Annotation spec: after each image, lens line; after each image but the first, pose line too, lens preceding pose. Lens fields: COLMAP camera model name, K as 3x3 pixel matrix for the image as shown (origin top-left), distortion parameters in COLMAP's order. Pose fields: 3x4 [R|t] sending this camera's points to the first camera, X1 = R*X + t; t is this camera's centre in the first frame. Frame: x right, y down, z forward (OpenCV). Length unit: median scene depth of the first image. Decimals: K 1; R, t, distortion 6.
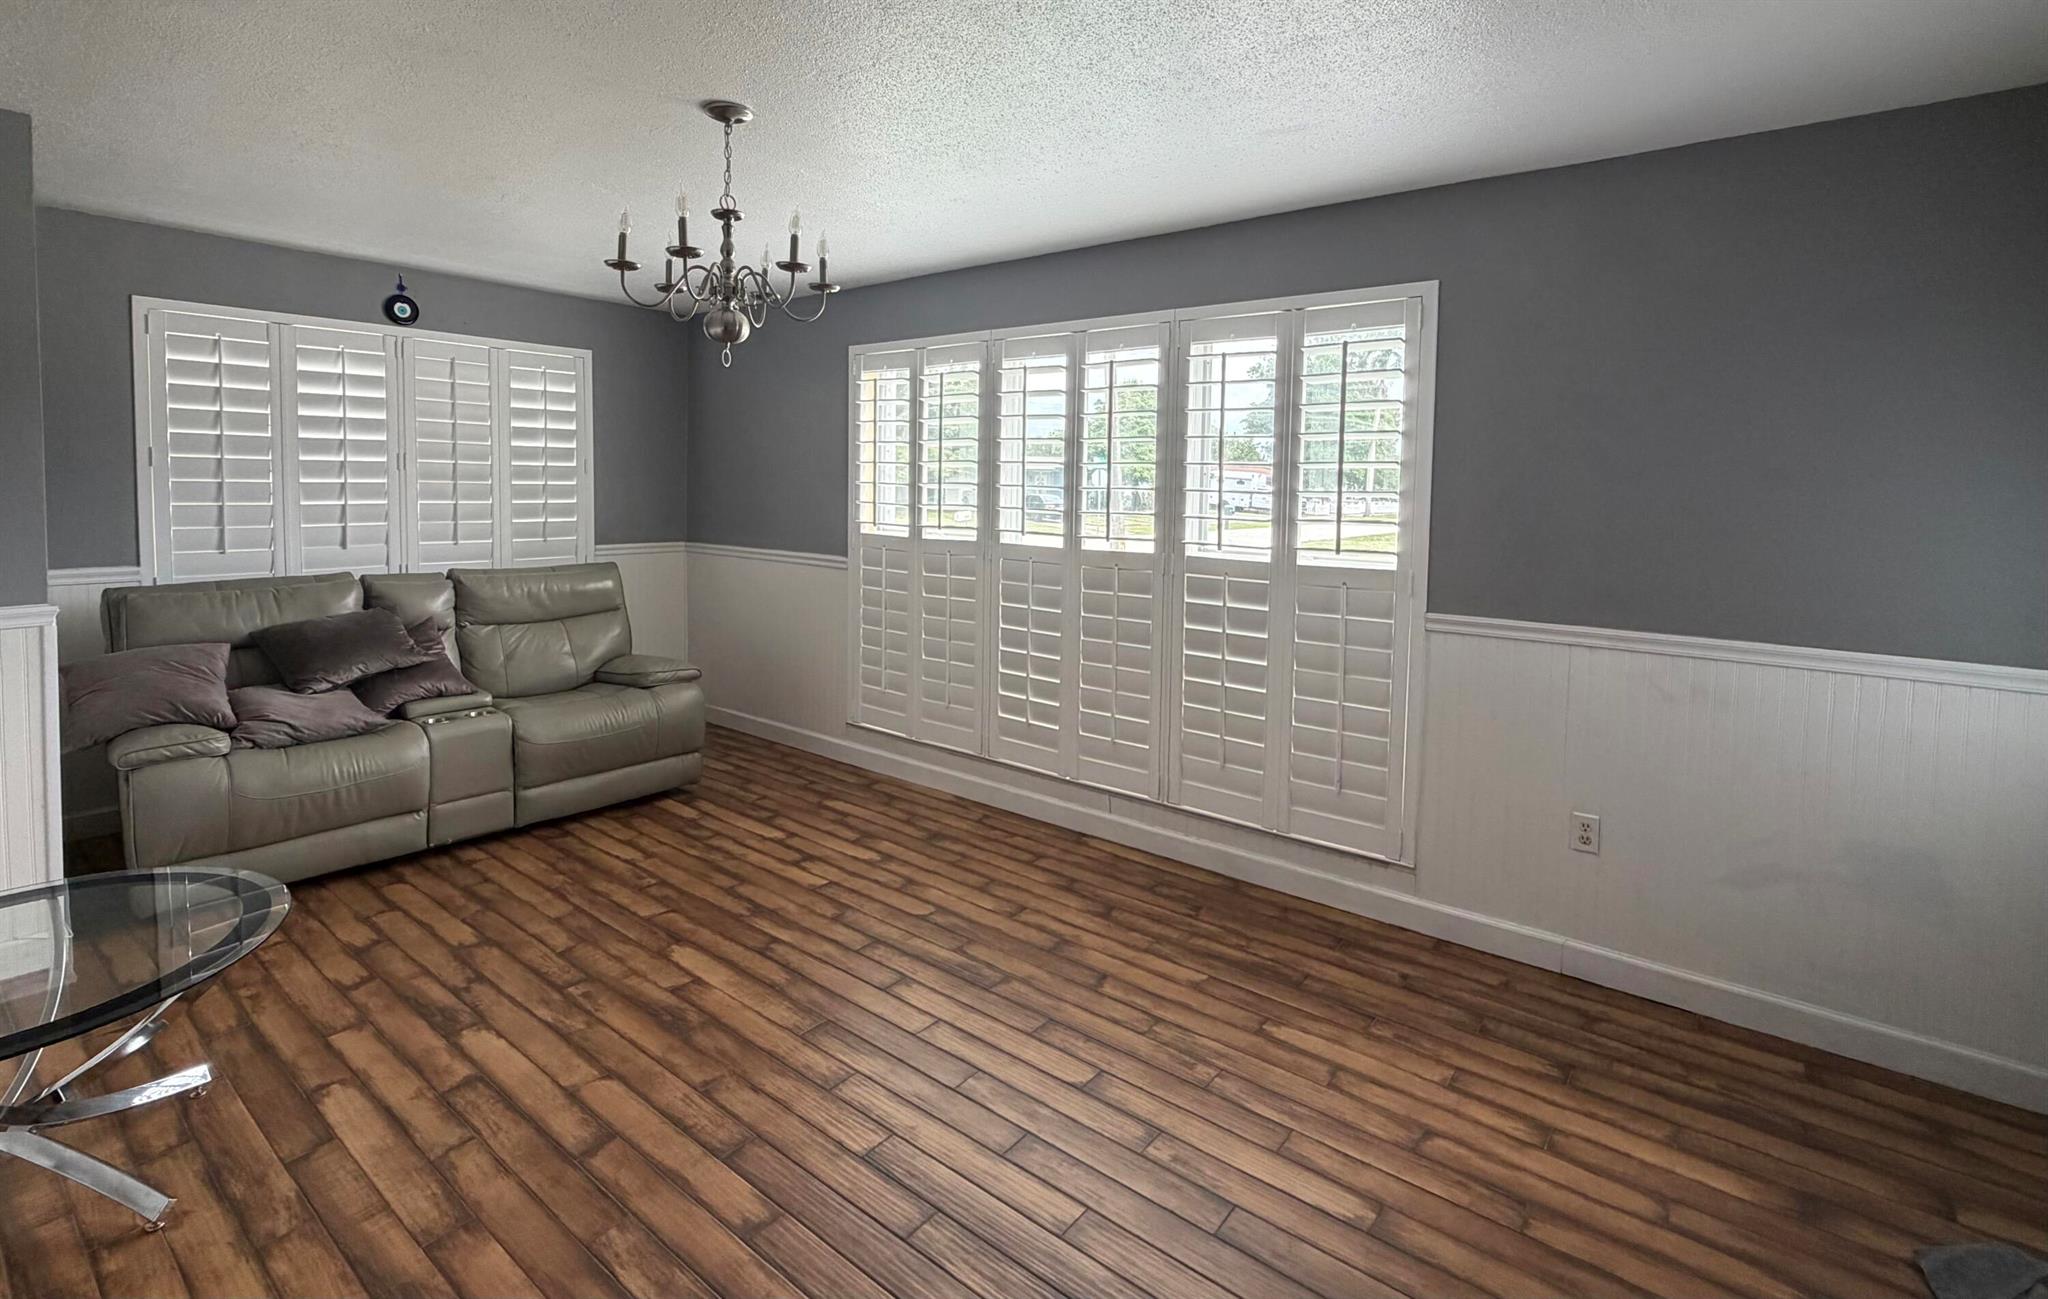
lens RADIAL K [[972.3, 0, 1049.2], [0, 972.3, 531.3], [0, 0, 1]] dist [0.000528, -0.001023]
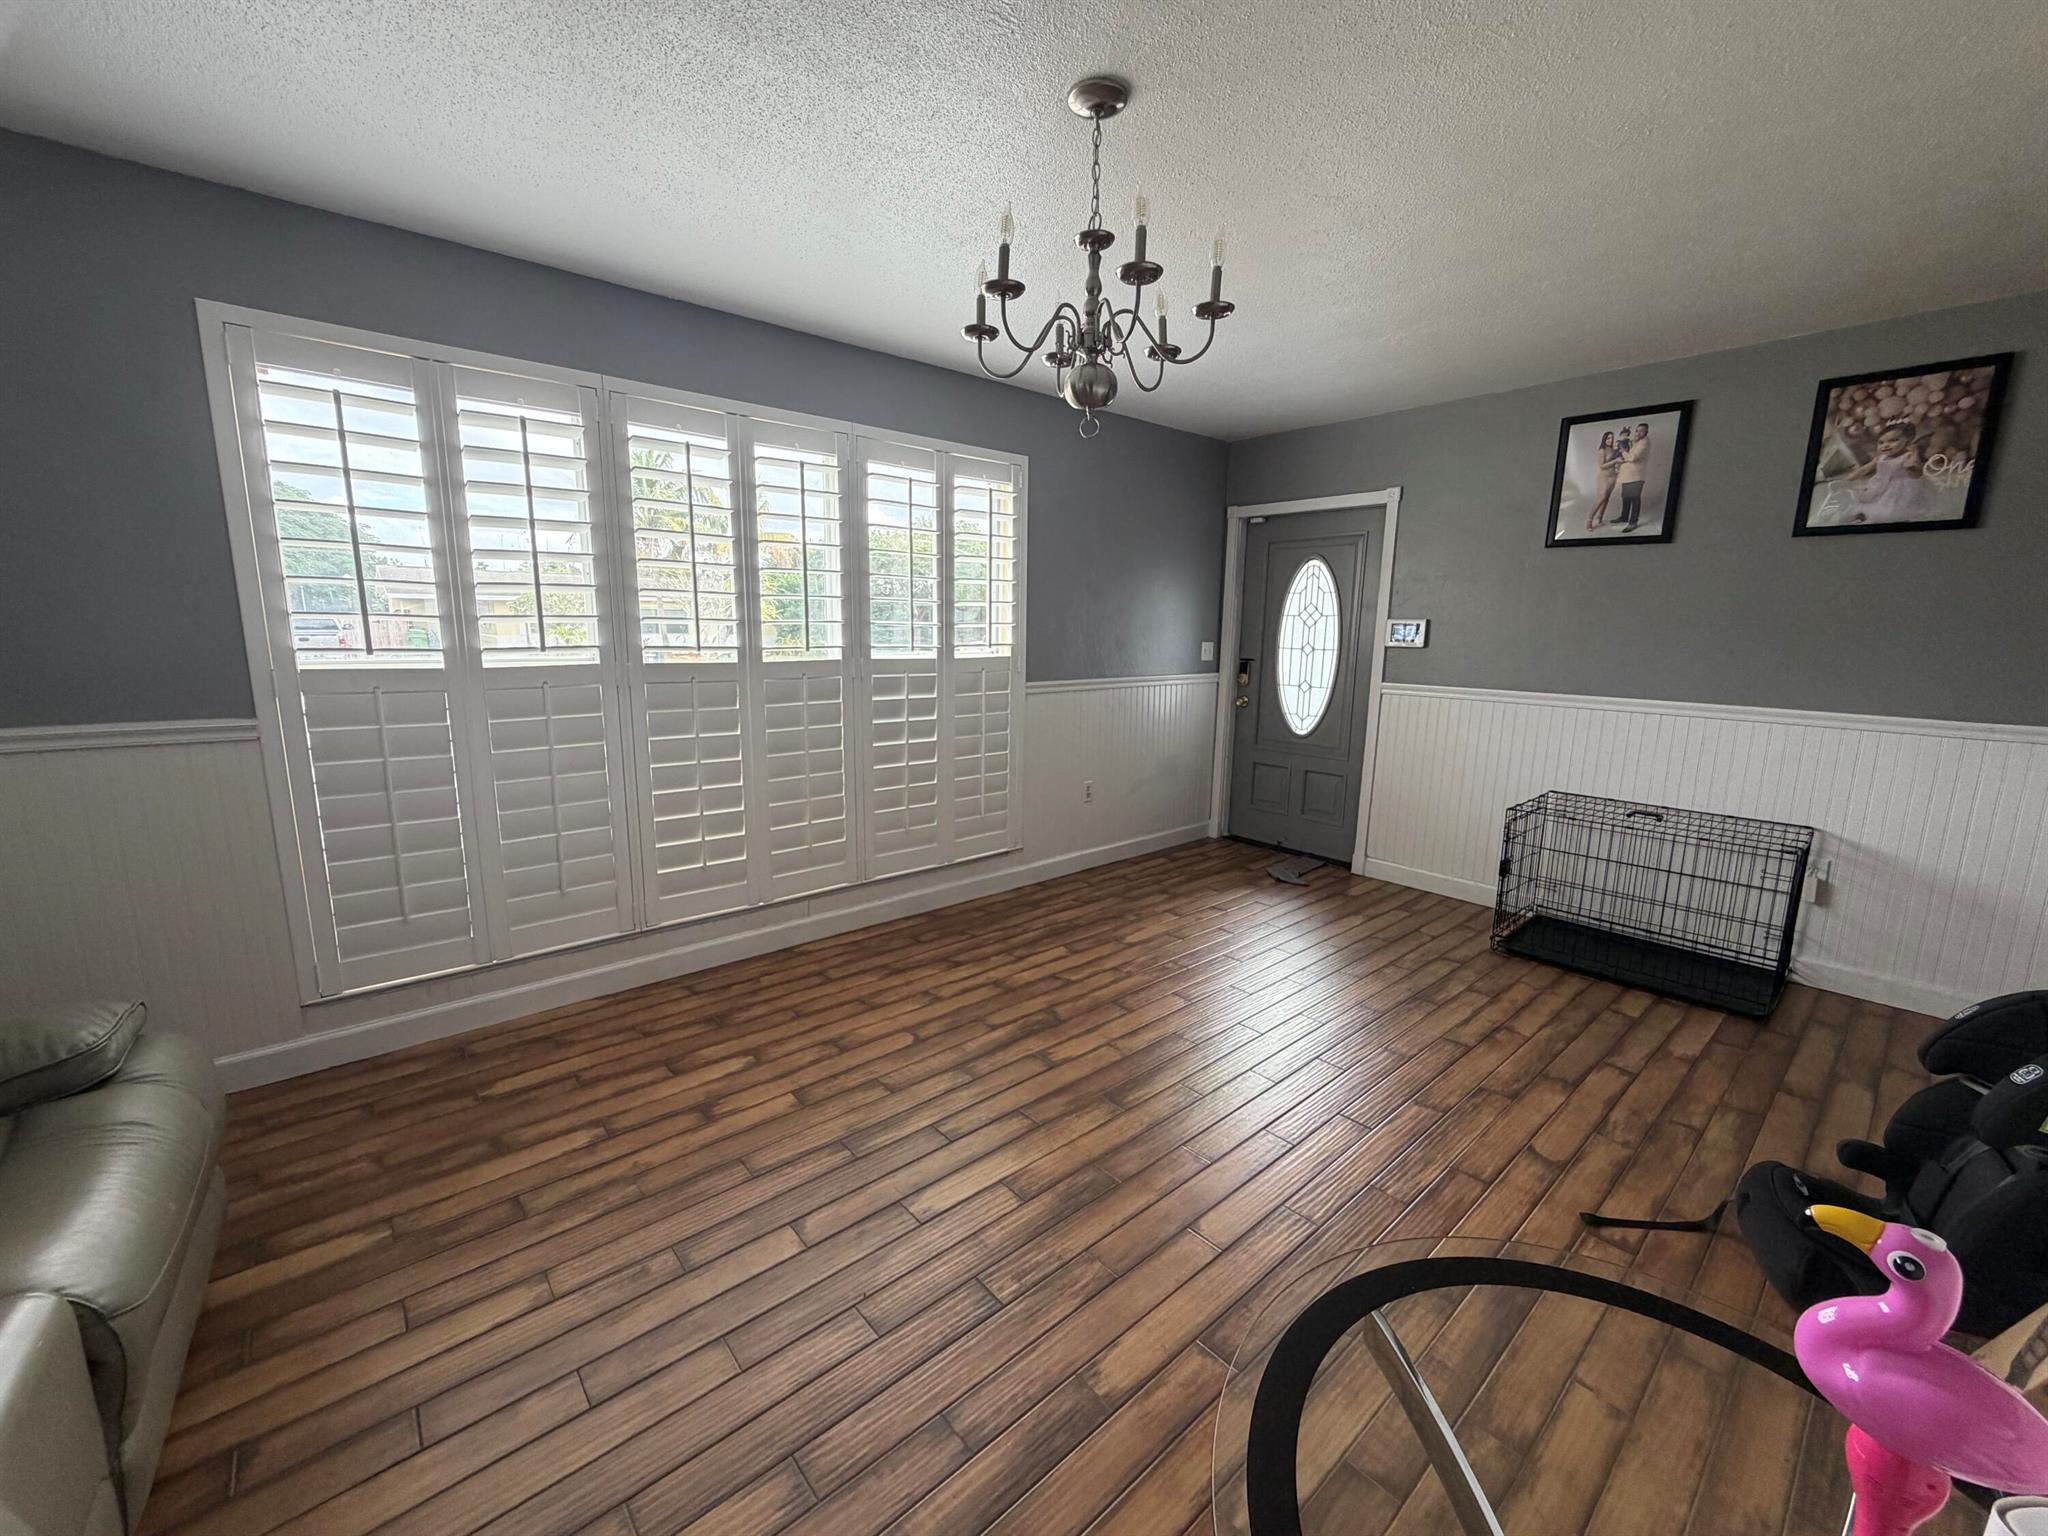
lens RADIAL K [[814.4, 0, 1022.7], [0, 814.4, 770.4], [0, 0, 1]] dist [-0.001914, 0.000757]
pose [[0.184609, -0.190918, 0.964090, -0.832851], [0.037141, 0.981605, 0.187275, -0.019621], [-0.982110, 0.001235, 0.188304, 0.727296]]
